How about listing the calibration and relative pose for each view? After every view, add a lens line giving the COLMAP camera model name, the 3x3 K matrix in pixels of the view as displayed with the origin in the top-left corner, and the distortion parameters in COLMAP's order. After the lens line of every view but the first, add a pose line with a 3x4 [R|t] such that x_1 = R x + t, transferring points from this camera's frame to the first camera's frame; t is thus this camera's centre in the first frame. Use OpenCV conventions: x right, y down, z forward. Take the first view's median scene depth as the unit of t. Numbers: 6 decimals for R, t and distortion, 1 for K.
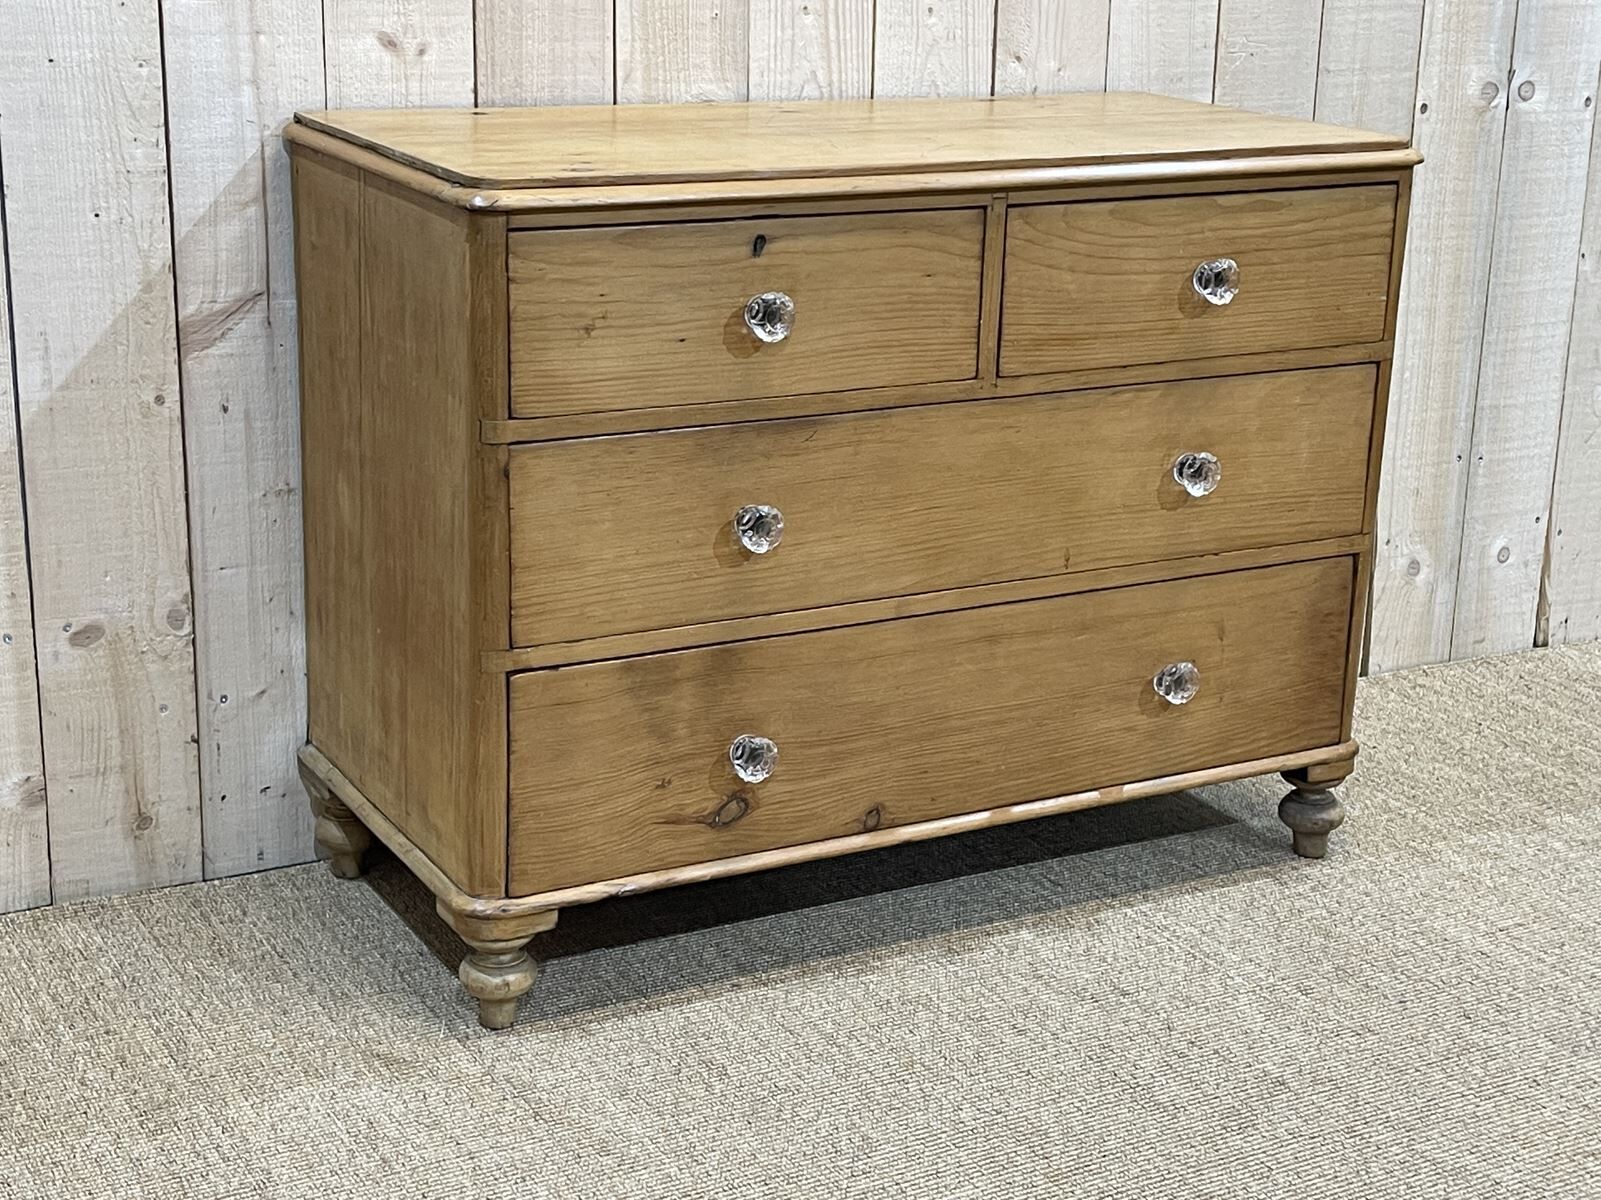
lens RADIAL K [[2495.6, 0, 809.1], [0, 2495.6, 595.9], [0, 0, 1]] dist [0.065529, 0.000000]
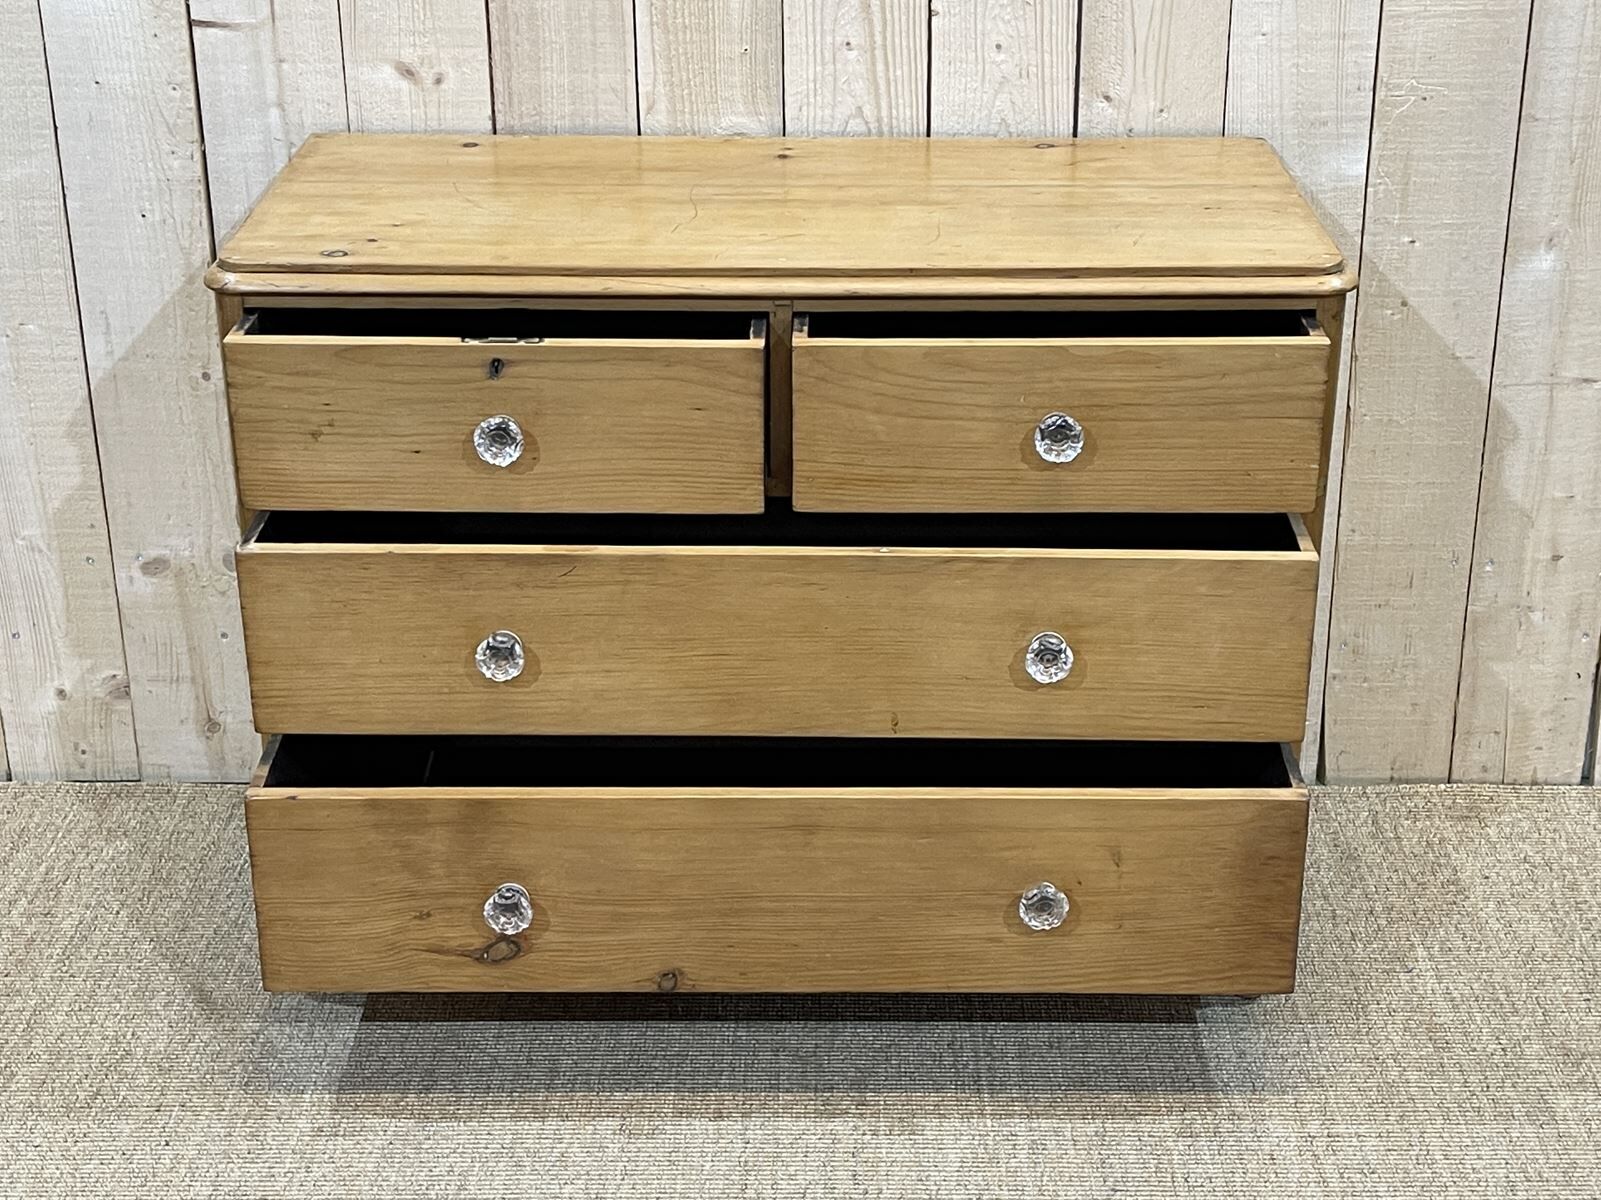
lens RADIAL K [[2495.6, 0, 830.0], [0, 2495.6, 580.4], [0, 0, 1]] dist [0.065529, 0.000000]
pose [[0.869751, 0.171442, -0.462754, 0.525657], [-0.119023, 0.982908, 0.140443, -0.179151], [0.478923, -0.067072, 0.875291, 0.132233]]
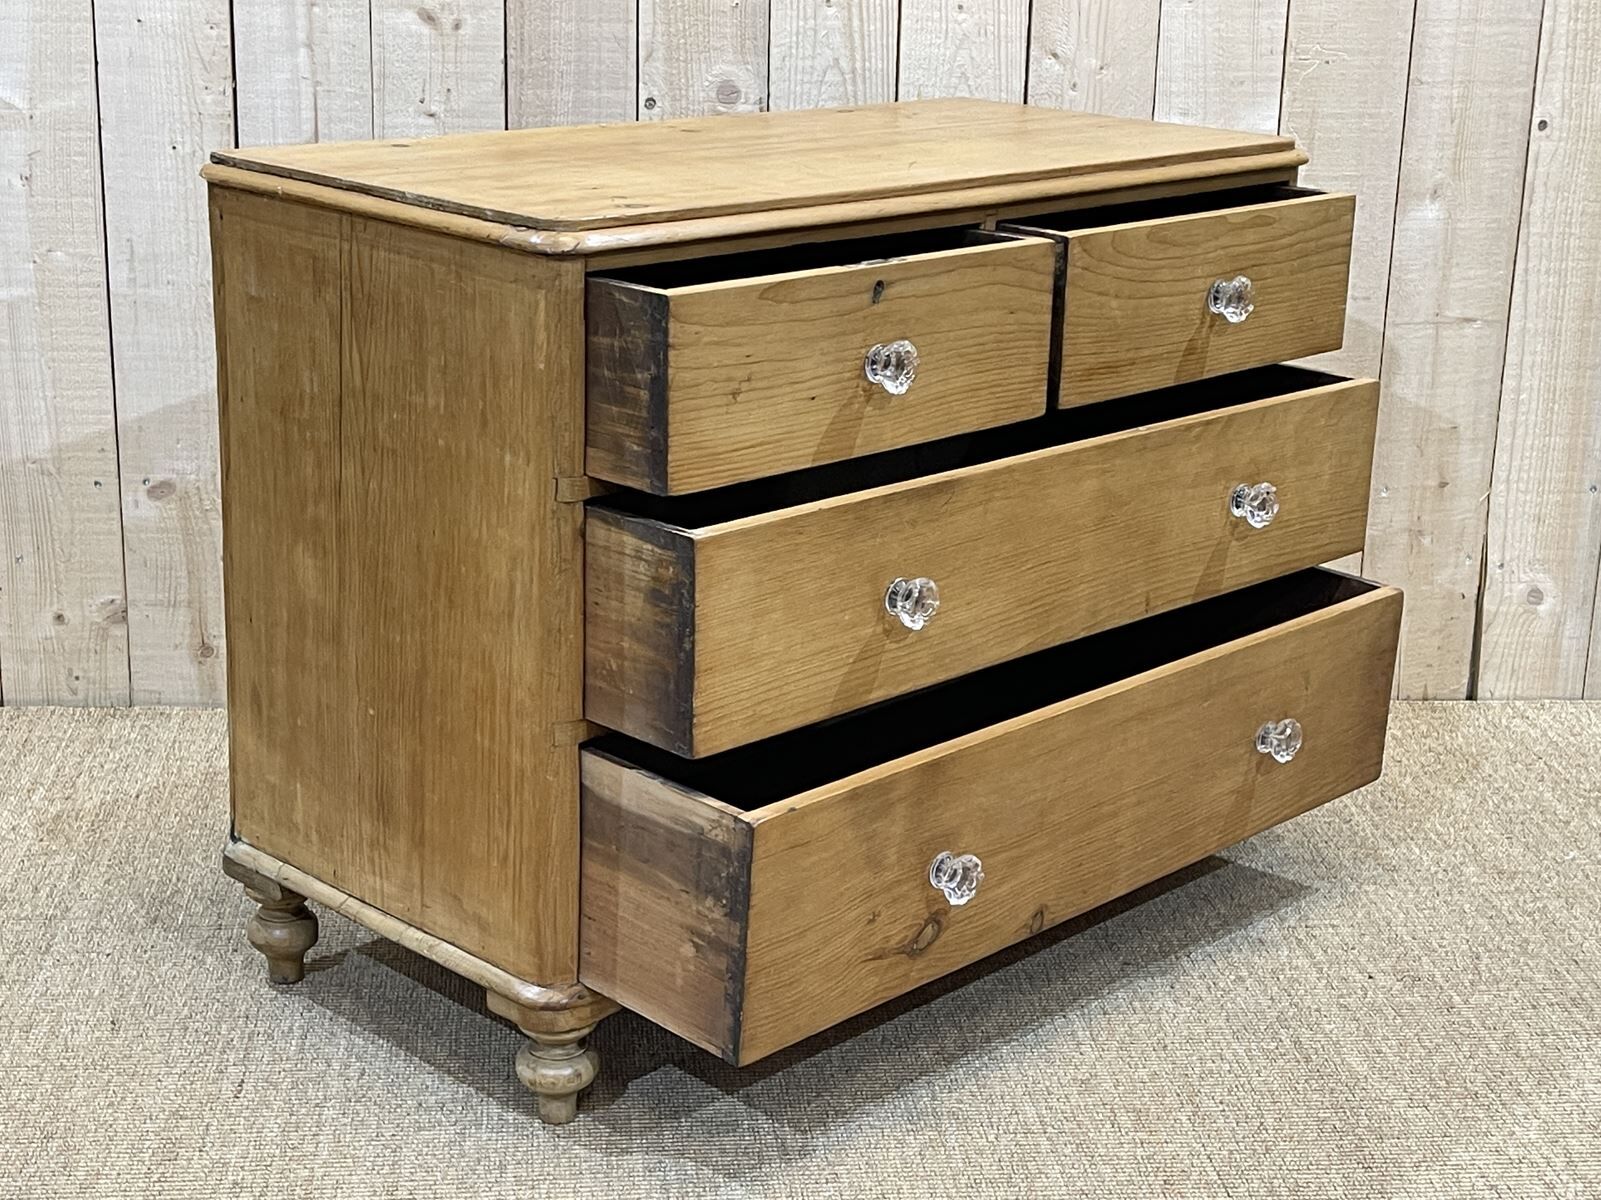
lens RADIAL K [[2495.6, 0, 802.9], [0, 2495.6, 569.8], [0, 0, 1]] dist [0.065529, 0.000000]
pose [[0.917422, 0.113156, -0.381487, 0.475325], [-0.120375, 0.992716, 0.004973, 0.010613], [0.379271, 0.041359, 0.924361, -0.013972]]
